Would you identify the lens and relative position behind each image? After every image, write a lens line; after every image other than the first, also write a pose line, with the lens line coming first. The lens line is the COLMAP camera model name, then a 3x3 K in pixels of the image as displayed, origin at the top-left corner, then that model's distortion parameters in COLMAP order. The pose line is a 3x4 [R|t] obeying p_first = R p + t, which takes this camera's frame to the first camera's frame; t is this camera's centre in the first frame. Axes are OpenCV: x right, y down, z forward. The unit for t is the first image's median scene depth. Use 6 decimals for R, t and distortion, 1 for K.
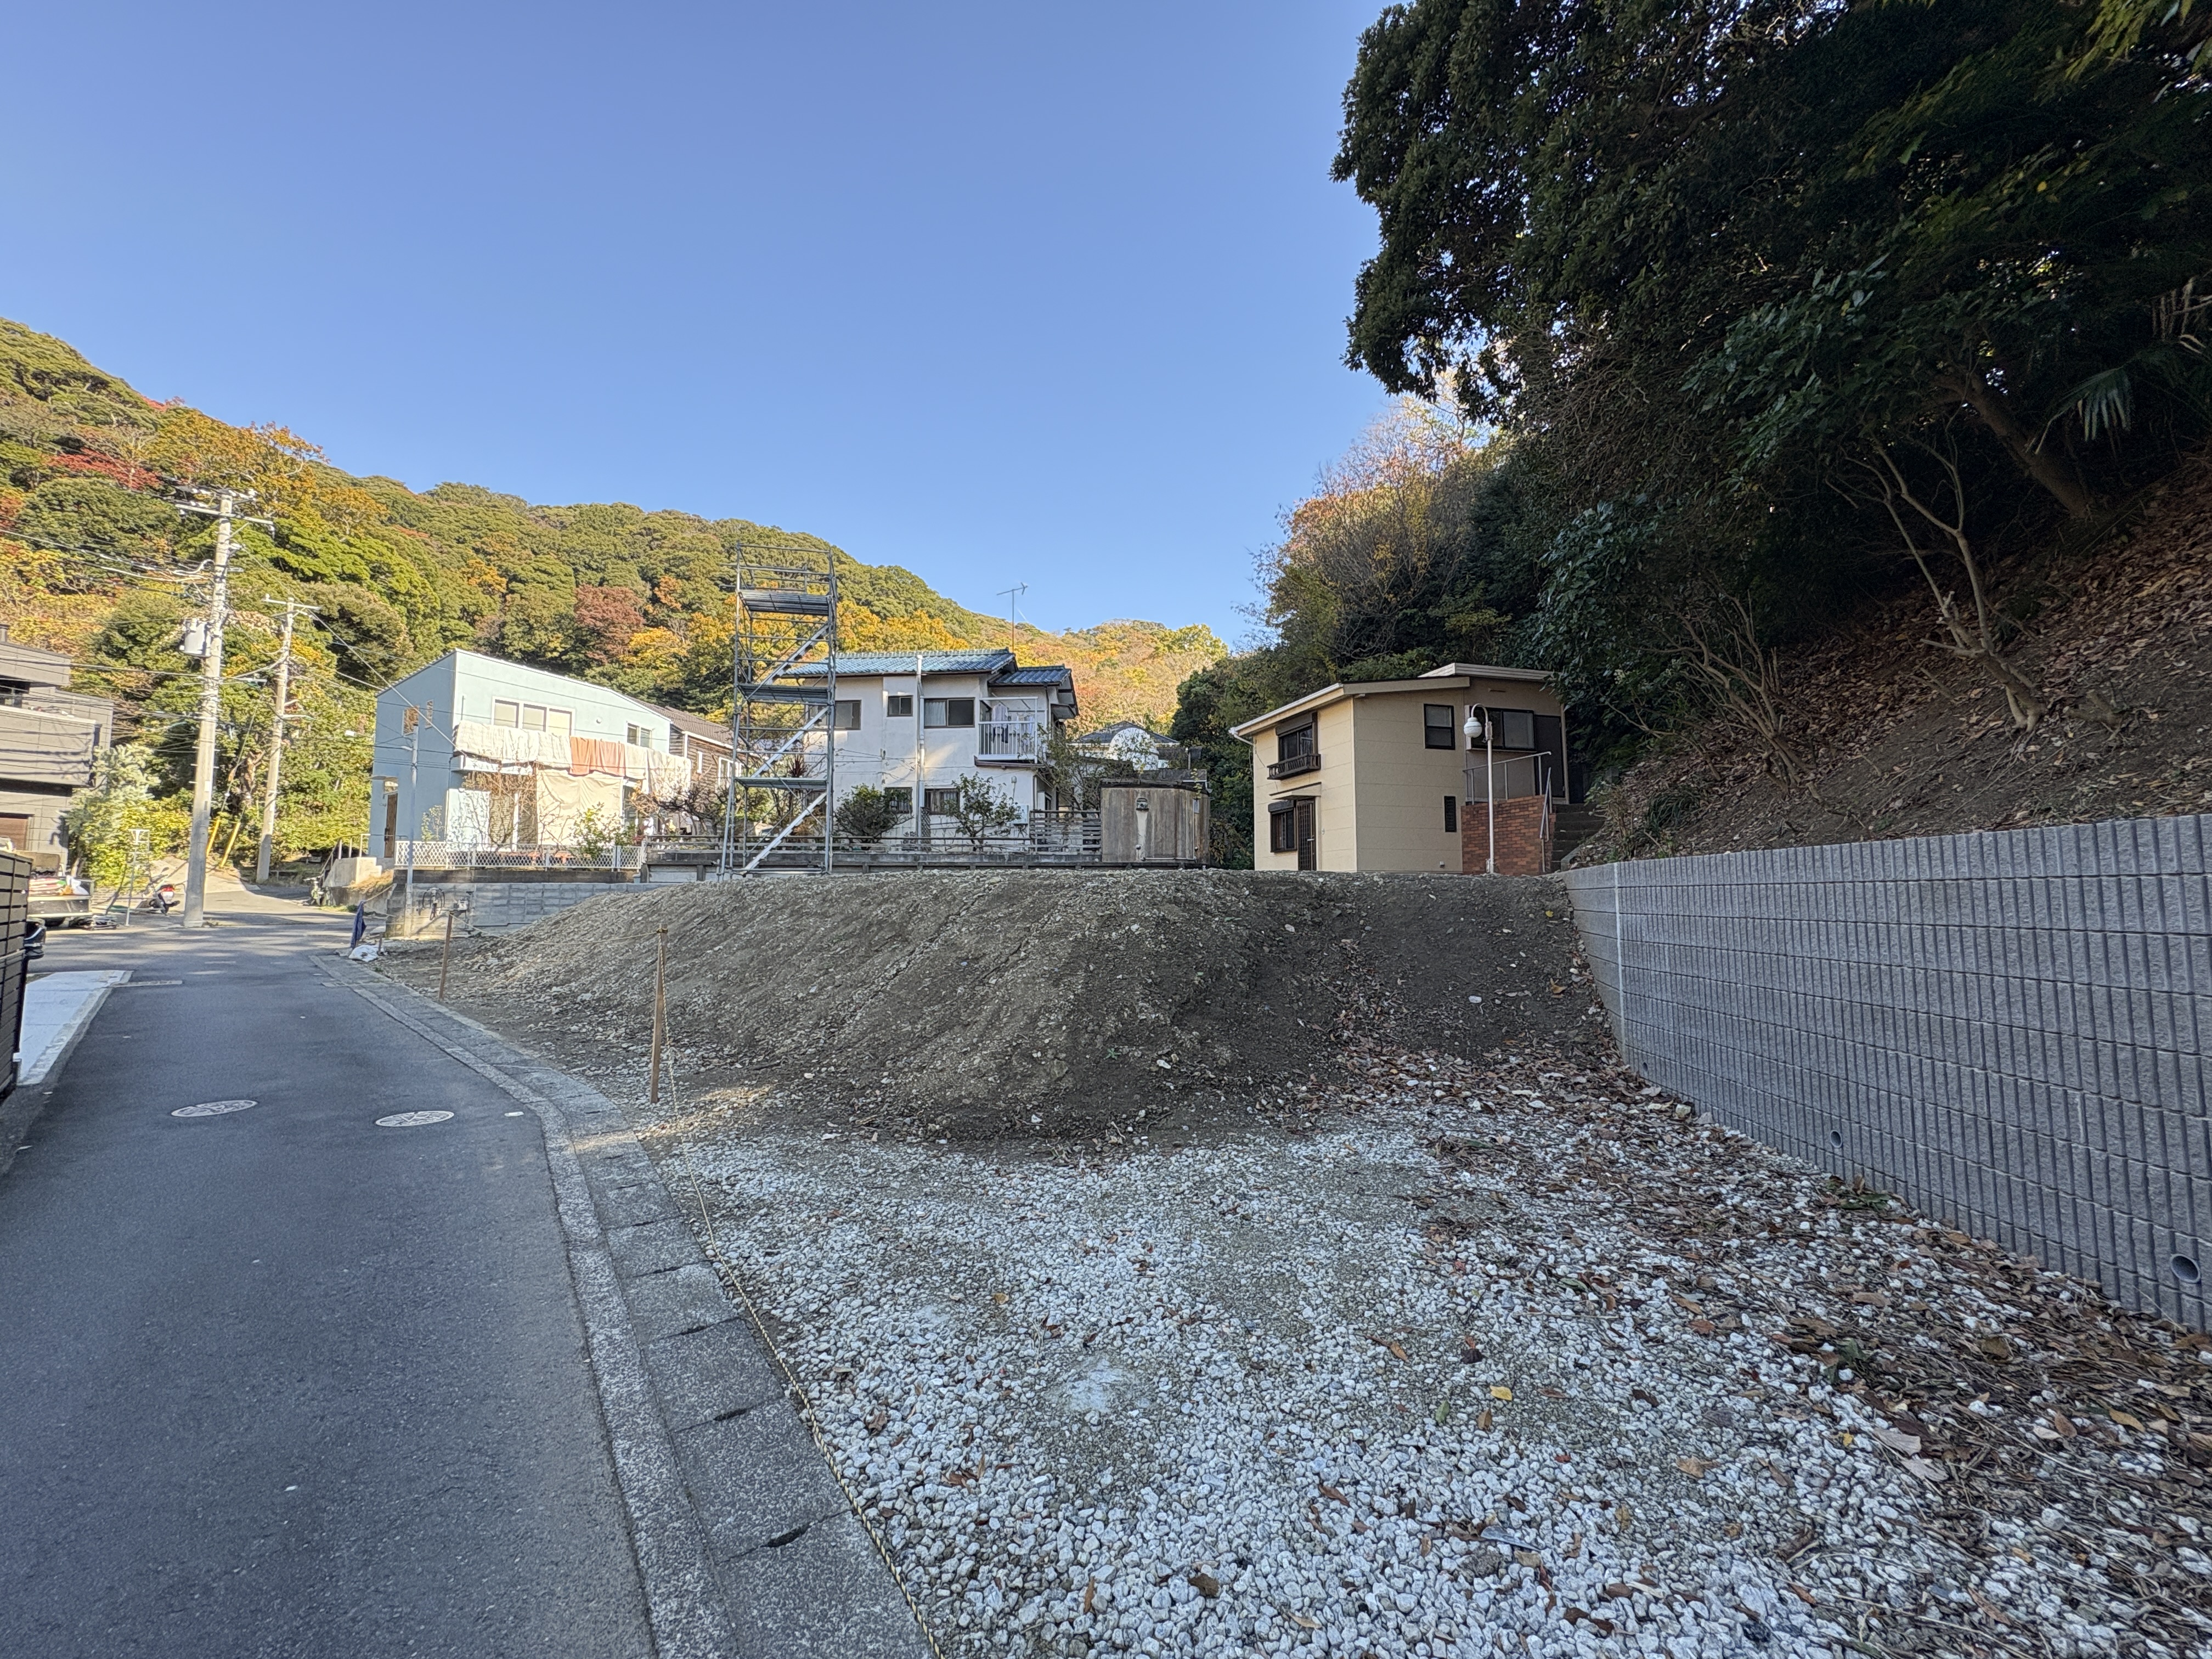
lens RADIAL K [[884.2, 0, 1107.9], [0, 884.2, 827.2], [0, 0, 1]] dist [0.002101, -0.000608]
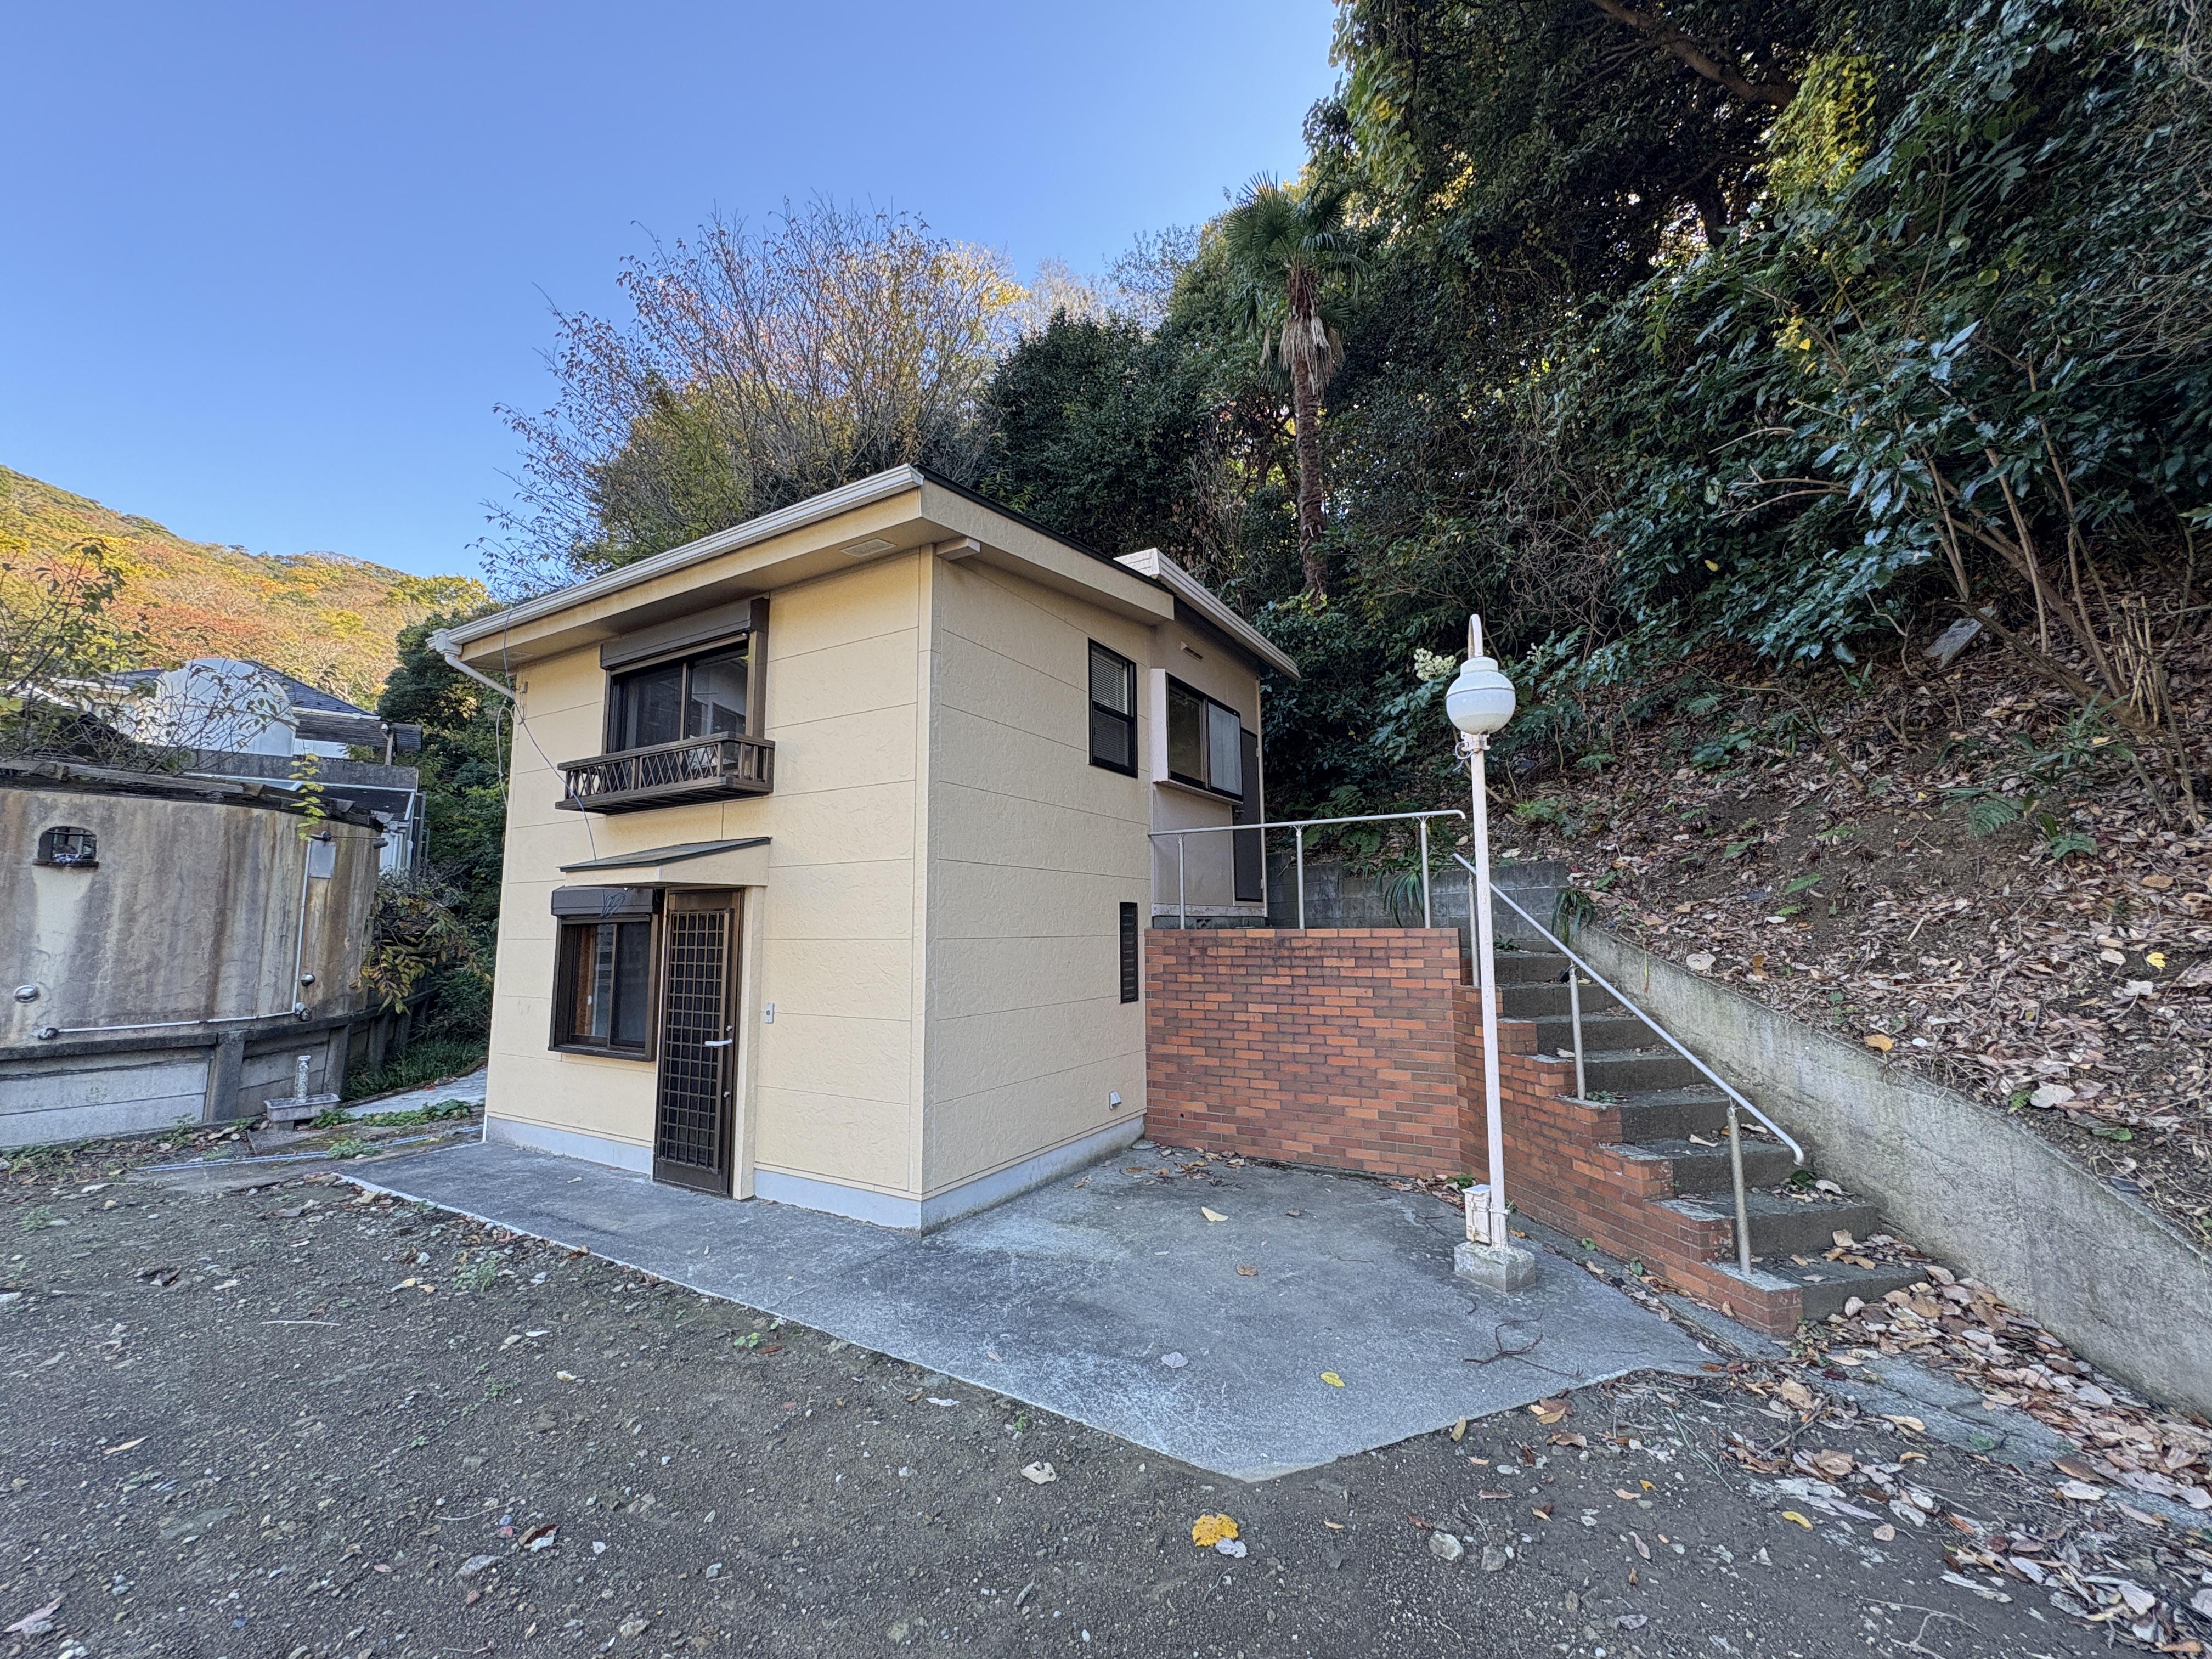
lens RADIAL K [[884.2, 0, 1110.5], [0, 884.2, 821.1], [0, 0, 1]] dist [0.002101, -0.000608]
pose [[0.736911, 0.079759, 0.671268, 0.119804], [-0.048581, 0.996696, -0.065095, -0.040087], [-0.674241, 0.015358, 0.738351, 0.662242]]
